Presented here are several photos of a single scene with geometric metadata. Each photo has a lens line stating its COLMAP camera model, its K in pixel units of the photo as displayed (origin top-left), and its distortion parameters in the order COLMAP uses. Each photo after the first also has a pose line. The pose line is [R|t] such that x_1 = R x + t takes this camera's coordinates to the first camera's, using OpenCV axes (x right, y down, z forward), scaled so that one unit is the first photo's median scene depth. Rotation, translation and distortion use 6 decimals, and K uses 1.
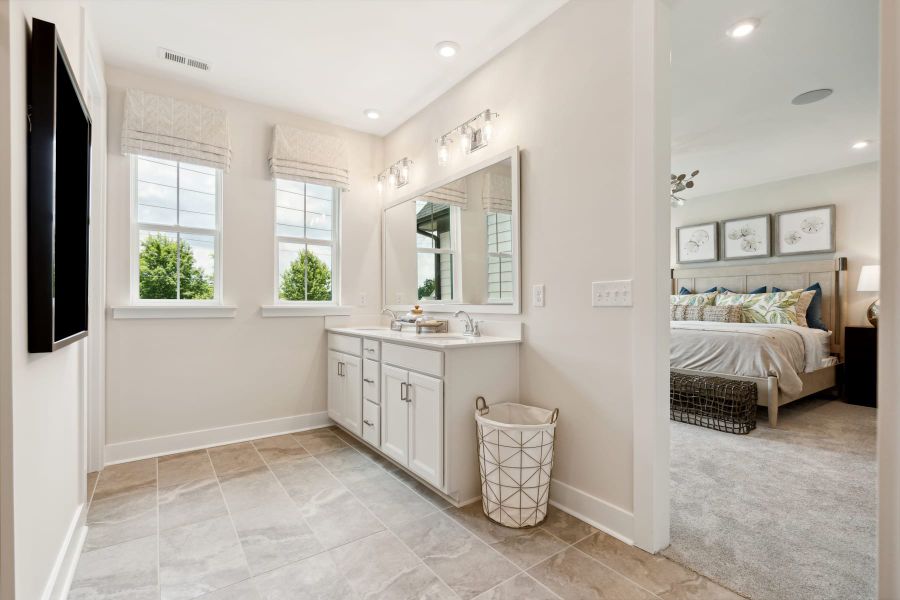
lens RADIAL K [[406.0, 0, 449.7], [0, 406.0, 302.5], [0, 0, 1]] dist [-0.003619, 0.000582]
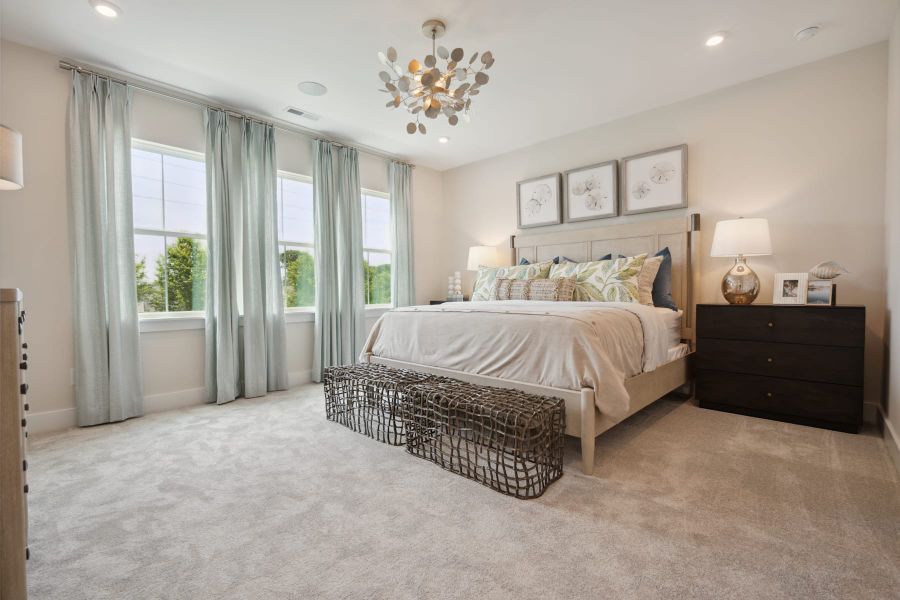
lens RADIAL K [[404.6, 0, 448.3], [0, 404.6, 299.1], [0, 0, 1]] dist [-0.009201, 0.000515]
pose [[0.979268, -0.015485, 0.201974, 0.360822], [0.010508, 0.999615, 0.025693, 0.025203], [-0.202294, -0.023038, 0.979054, 0.347790]]
